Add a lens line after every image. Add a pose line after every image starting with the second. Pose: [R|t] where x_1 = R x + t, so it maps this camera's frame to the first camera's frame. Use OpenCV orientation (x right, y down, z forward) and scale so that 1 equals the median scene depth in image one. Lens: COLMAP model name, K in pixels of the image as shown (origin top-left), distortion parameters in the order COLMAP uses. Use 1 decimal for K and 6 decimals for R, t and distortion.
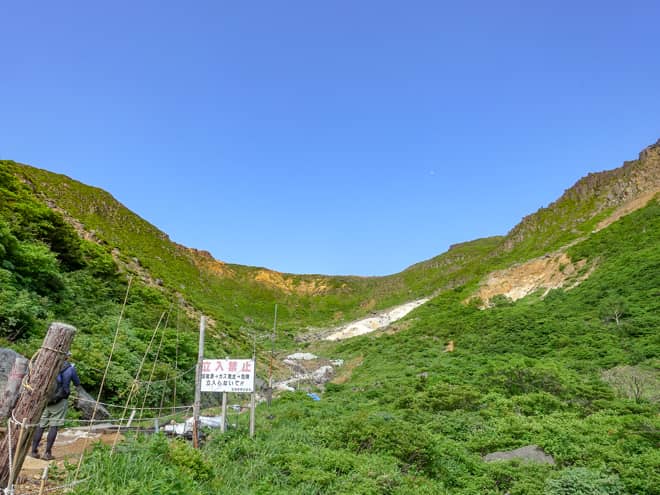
lens RADIAL K [[556.6, 0, 330.0], [0, 556.6, 247.5], [0, 0, 1]] dist [0.016757, 0.006106]
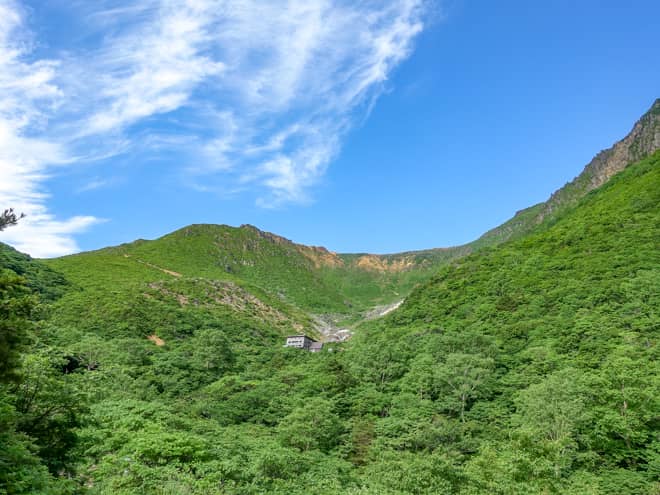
lens RADIAL K [[556.6, 0, 330.0], [0, 556.6, 247.5], [0, 0, 1]] dist [0.016757, 0.006106]
pose [[0.962805, -0.137988, -0.232307, 0.116674], [0.156137, 0.985816, 0.061550, -0.076868], [0.220518, -0.095532, 0.970693, -0.319762]]
